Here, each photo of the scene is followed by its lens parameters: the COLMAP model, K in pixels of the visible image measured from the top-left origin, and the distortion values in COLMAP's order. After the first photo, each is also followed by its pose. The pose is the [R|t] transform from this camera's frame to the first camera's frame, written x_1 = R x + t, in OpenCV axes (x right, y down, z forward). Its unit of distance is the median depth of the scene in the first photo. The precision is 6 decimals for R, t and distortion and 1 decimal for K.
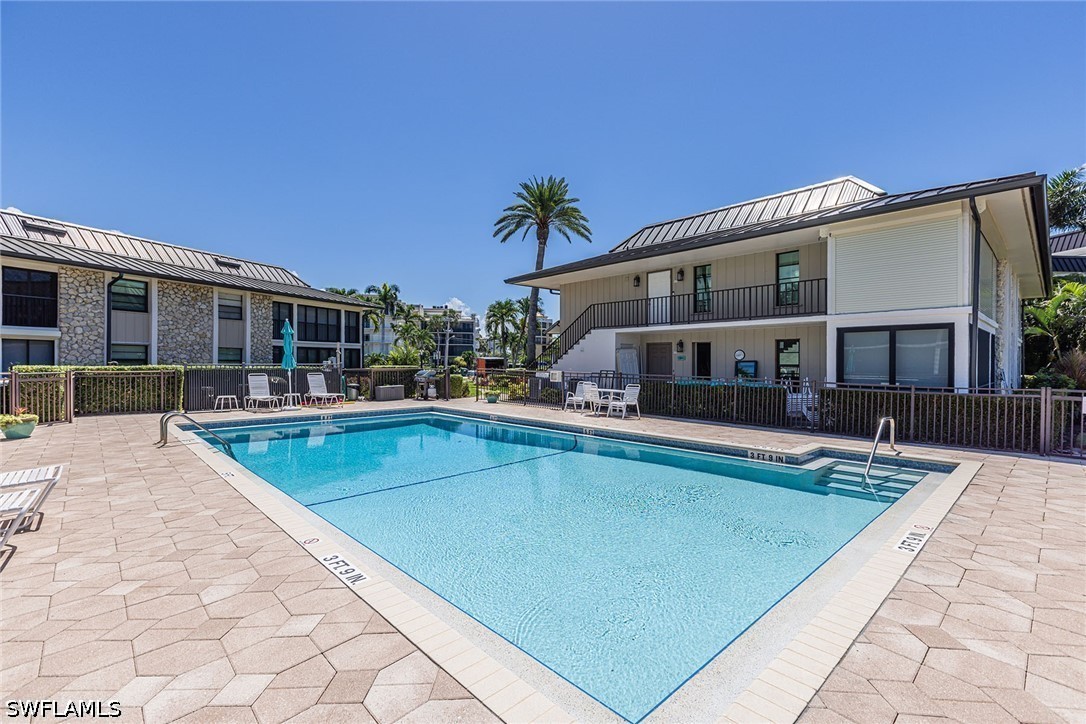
lens RADIAL K [[479.7, 0, 539.5], [0, 479.7, 363.3], [0, 0, 1]] dist [0.000820, 0.001462]
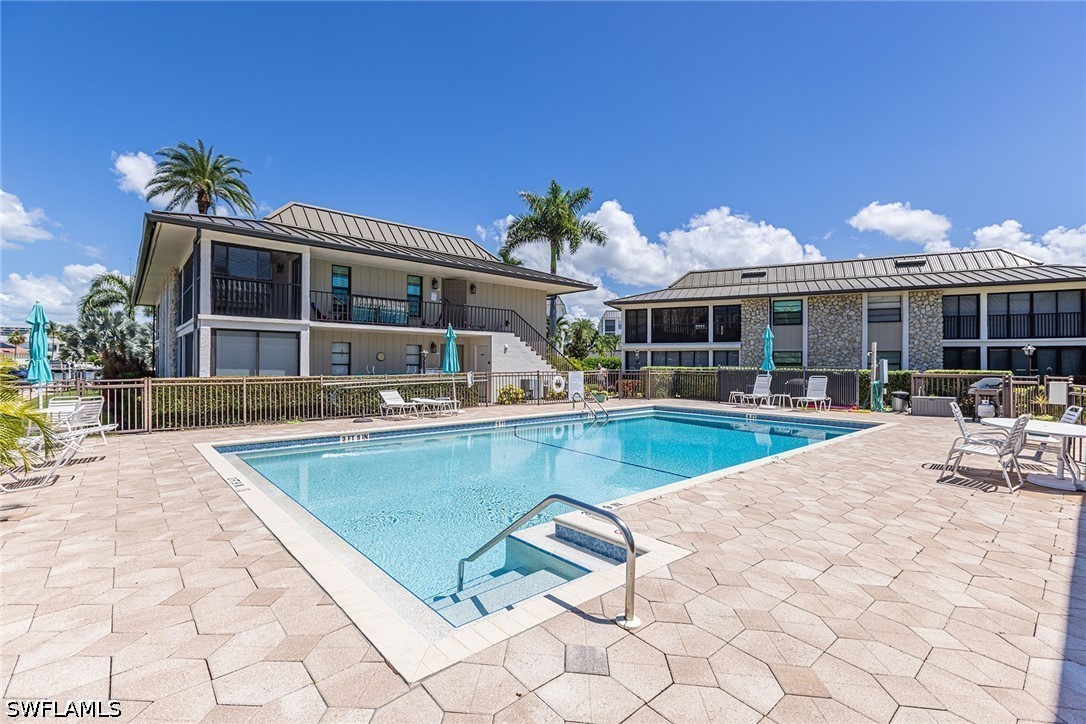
lens RADIAL K [[479.7, 0, 540.1], [0, 479.7, 361.9], [0, 0, 1]] dist [0.000820, 0.001462]
pose [[-0.036138, -0.006278, -0.999327, 0.396985], [-0.008224, 0.999948, -0.005984, 0.001344], [0.999313, 0.008002, -0.036187, 0.358299]]
